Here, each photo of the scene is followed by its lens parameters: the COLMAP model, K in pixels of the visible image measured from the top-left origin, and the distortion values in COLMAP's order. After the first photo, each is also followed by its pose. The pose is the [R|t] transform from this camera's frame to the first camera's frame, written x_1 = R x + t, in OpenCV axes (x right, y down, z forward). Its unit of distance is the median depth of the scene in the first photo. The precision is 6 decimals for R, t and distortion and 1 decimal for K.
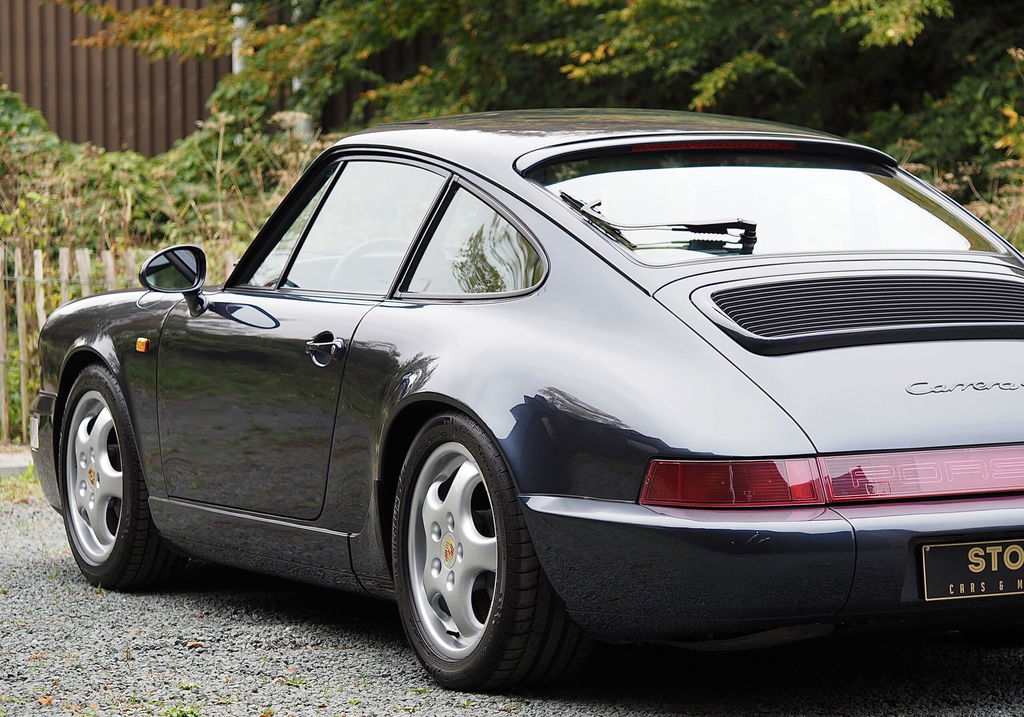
lens RADIAL K [[3525.9, 0, 509.3], [0, 3525.9, 361.2], [0, 0, 1]] dist [-0.008848, 0.000000]
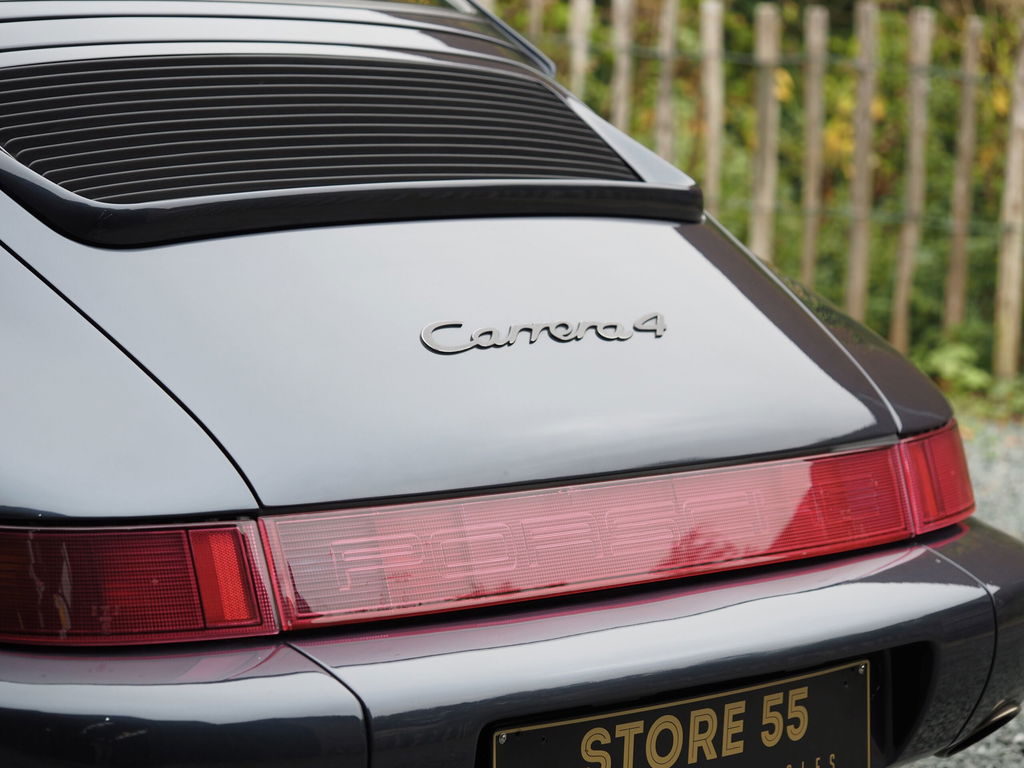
lens RADIAL K [[3522.5, 0, 511.3], [0, 3522.5, 384.7], [0, 0, 1]] dist [-0.018737, 0.000000]
pose [[0.932449, 0.026361, 0.360338, -0.029080], [-0.061775, 0.994281, 0.087116, -0.022512], [-0.355981, -0.103491, 0.928745, 0.542443]]
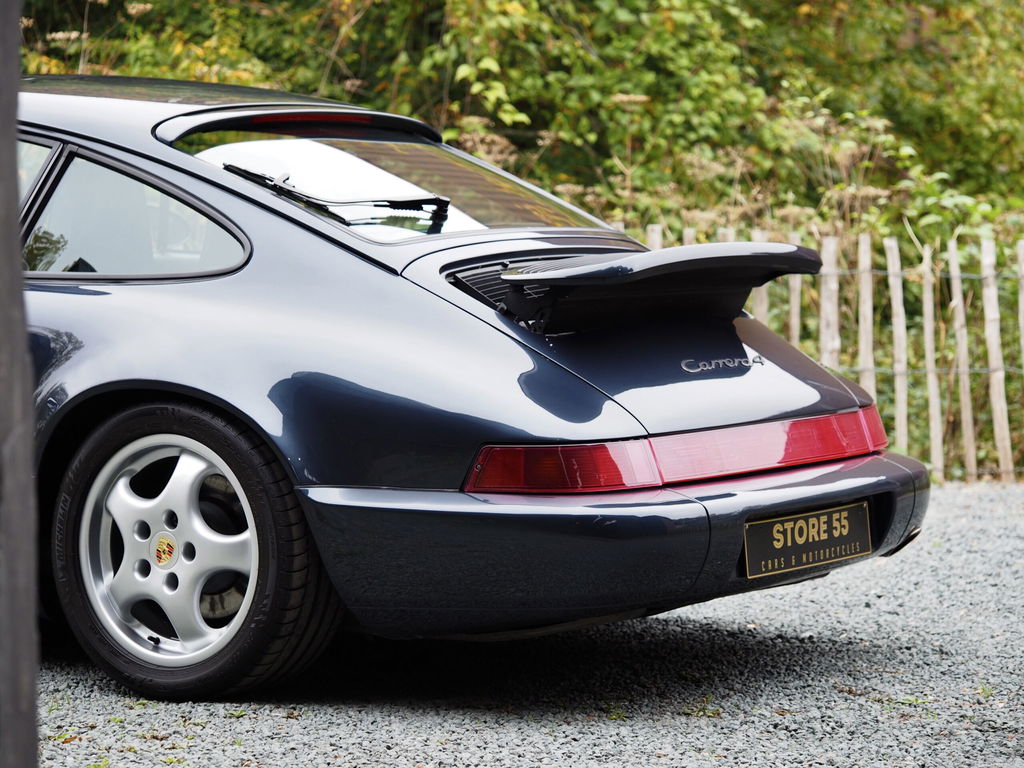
lens RADIAL K [[3522.5, 0, 512.2], [0, 3522.5, 385.4], [0, 0, 1]] dist [-0.018737, 0.000000]
pose [[0.868313, -0.020851, 0.495579, -0.382635], [0.013499, 0.999739, 0.018410, -0.005424], [-0.495834, -0.009296, 0.868368, 0.147230]]
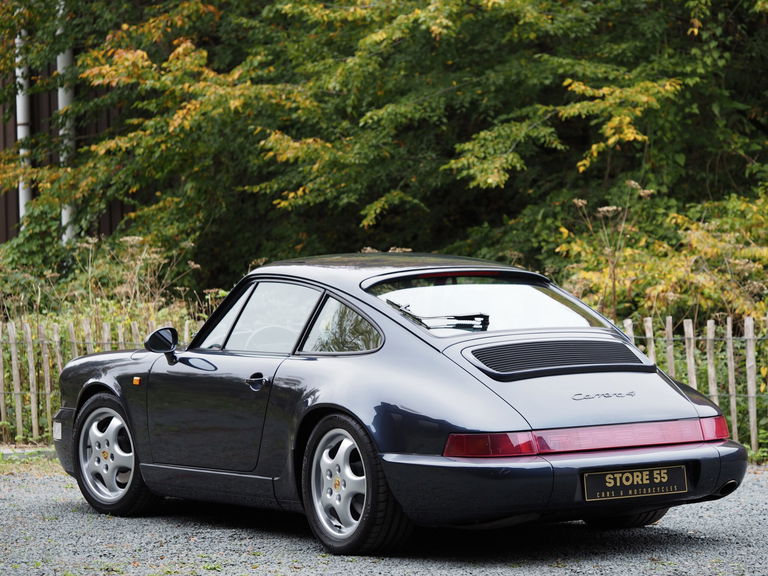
lens RADIAL K [[2641.9, 0, 384.2], [0, 2641.9, 294.0], [0, 0, 1]] dist [-0.018737, 0.000000]
pose [[0.995191, -0.013306, 0.097046, -0.127938], [0.016601, 0.999310, -0.033219, -0.002489], [-0.096537, 0.034671, 0.994725, -0.453231]]
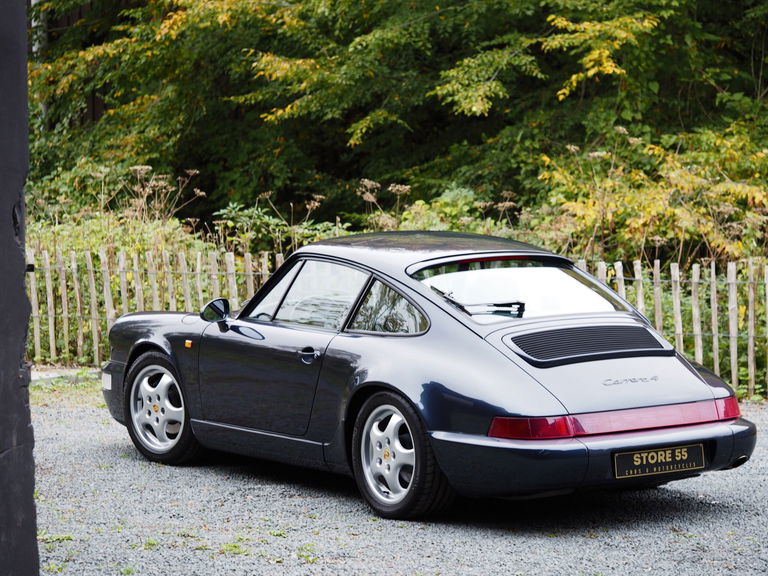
lens RADIAL K [[2641.9, 0, 384.8], [0, 2641.9, 279.6], [0, 0, 1]] dist [-0.018737, 0.000000]
pose [[0.991605, -0.009536, 0.128949, -0.219502], [0.006348, 0.999664, 0.025115, -0.091791], [-0.129145, -0.024086, 0.991333, -0.589163]]
